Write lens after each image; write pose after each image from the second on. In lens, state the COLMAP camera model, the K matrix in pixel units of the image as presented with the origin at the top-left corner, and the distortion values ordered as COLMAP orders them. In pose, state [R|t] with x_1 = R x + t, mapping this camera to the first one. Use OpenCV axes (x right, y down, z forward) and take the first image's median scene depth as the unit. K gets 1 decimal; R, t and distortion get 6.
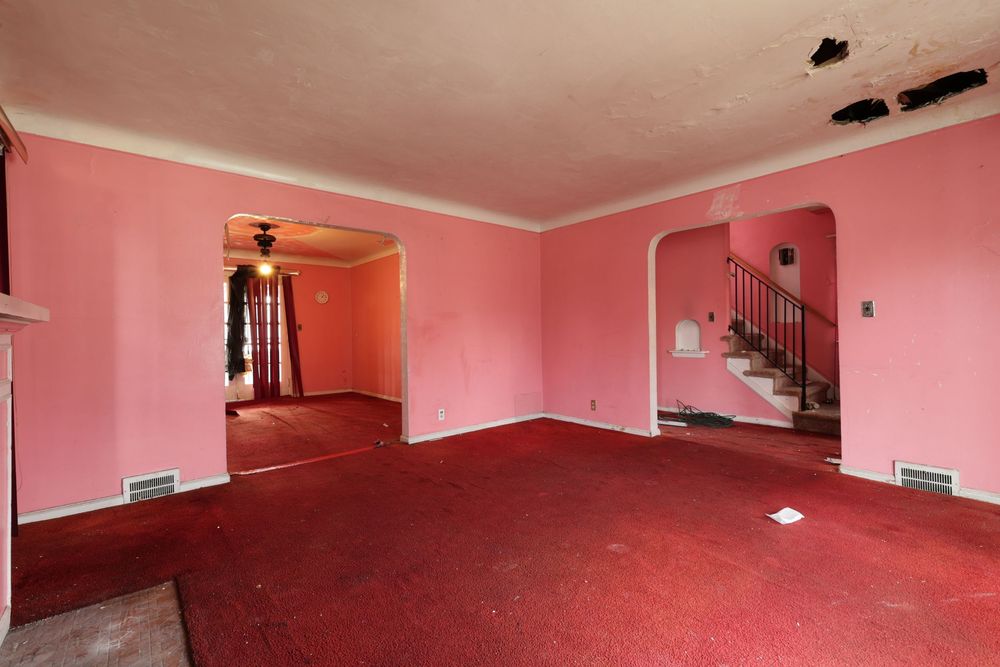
lens RADIAL K [[433.4, 0, 500.8], [0, 433.4, 330.3], [0, 0, 1]] dist [0.002713, 0.000156]
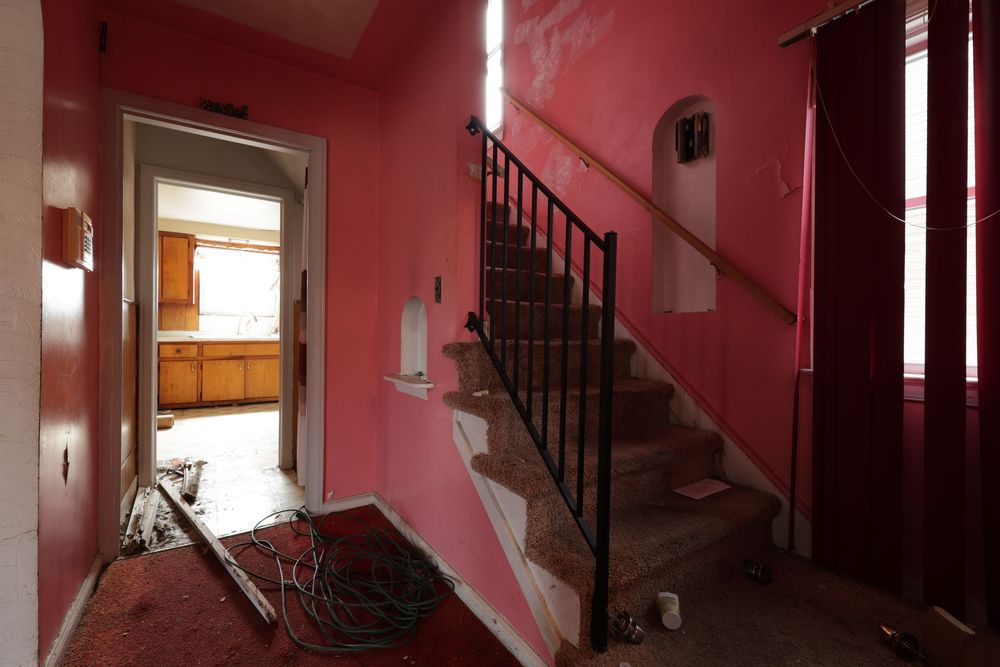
lens RADIAL K [[433.4, 0, 499.2], [0, 433.4, 333.9], [0, 0, 1]] dist [0.002713, 0.000156]
pose [[0.992468, 0.026031, -0.119703, 0.597084], [-0.024869, 0.999628, 0.011198, 0.000644], [0.119950, -0.008137, 0.992747, 0.666099]]
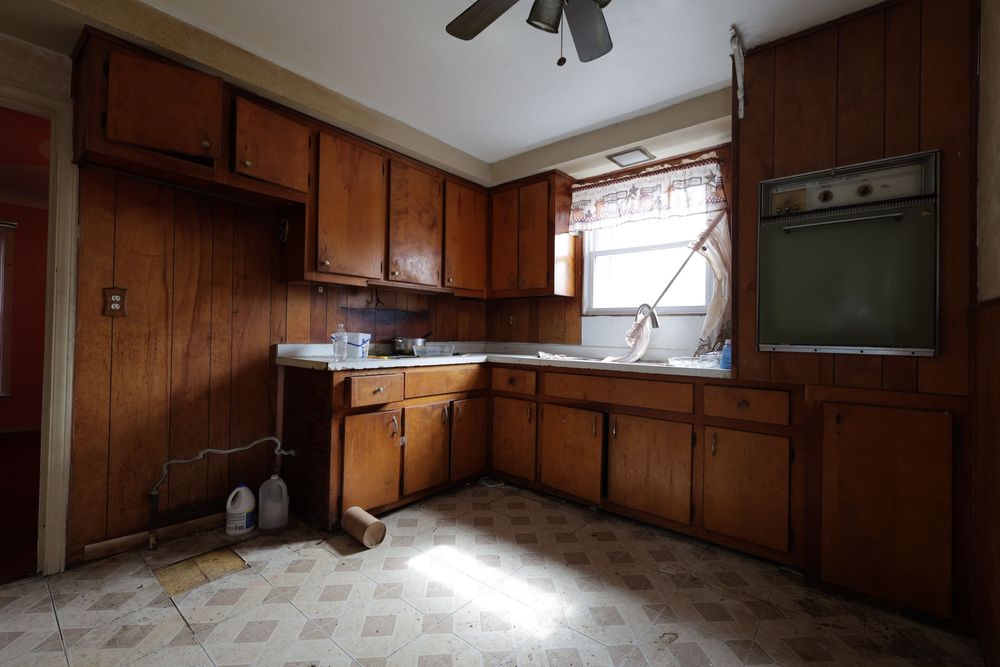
lens RADIAL K [[433.4, 0, 497.5], [0, 433.4, 331.4], [0, 0, 1]] dist [0.002713, 0.000156]
pose [[0.163314, 0.014396, -0.986469, 0.263332], [-0.014134, 0.999825, 0.012251, -0.000619], [0.986473, 0.011942, 0.163489, 1.531061]]
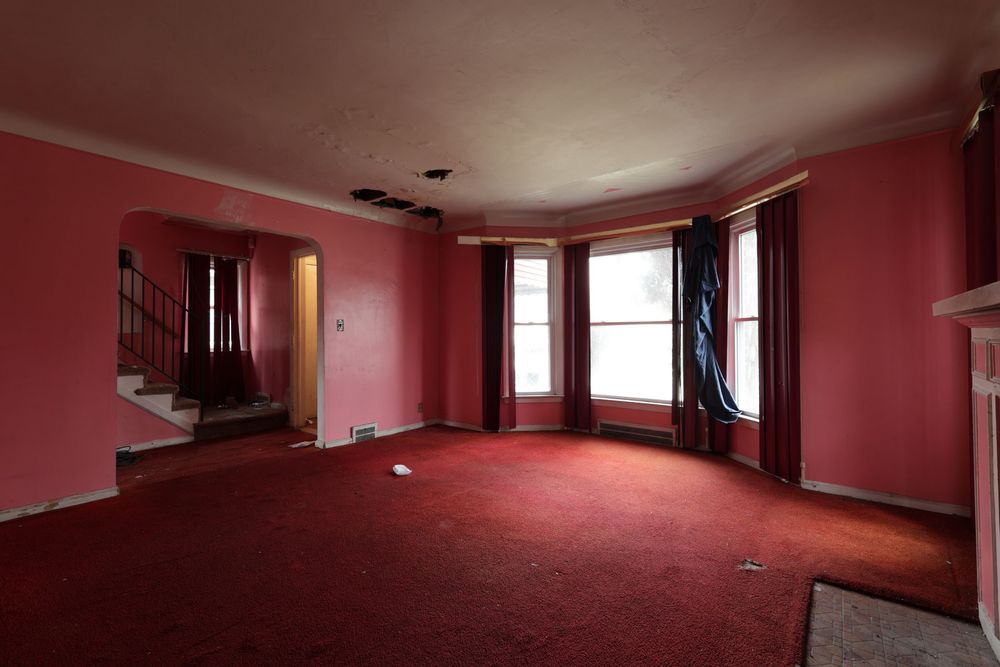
lens RADIAL K [[433.4, 0, 497.1], [0, 433.4, 330.6], [0, 0, 1]] dist [0.002713, 0.000156]
pose [[-0.191687, 0.029103, 0.981025, -0.388426], [0.005877, 0.999576, -0.028505, 0.007129], [-0.981439, 0.000302, -0.191777, 0.463234]]
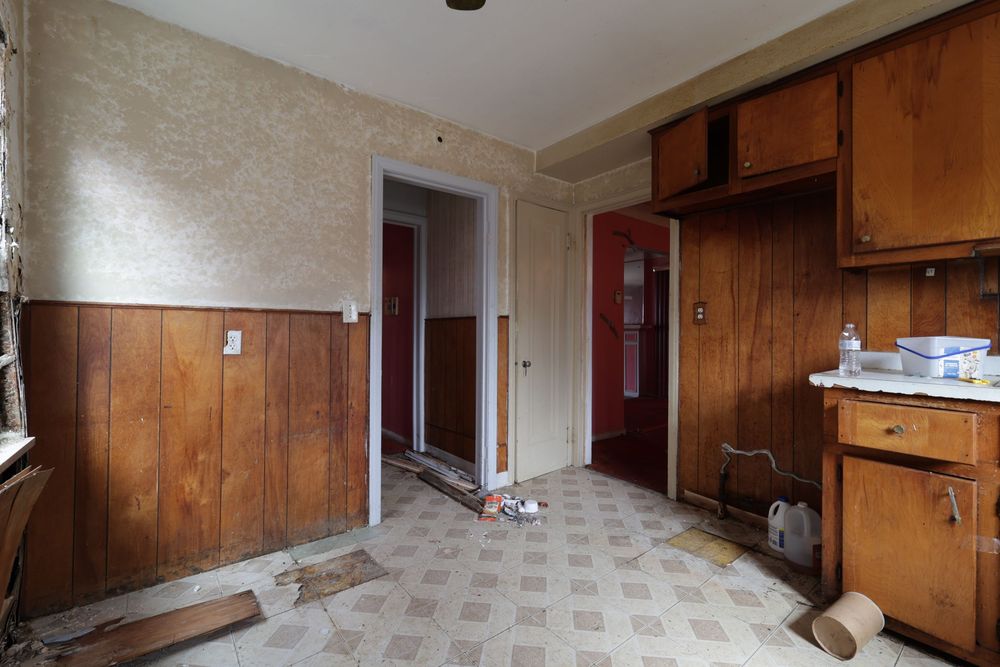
lens RADIAL K [[433.4, 0, 496.9], [0, 433.4, 330.1], [0, 0, 1]] dist [0.002713, 0.000156]
pose [[-0.999012, 0.013842, 0.042220, 0.029459], [0.013609, 0.999891, -0.005793, 0.002371], [-0.042296, -0.005212, -0.999092, 1.784237]]
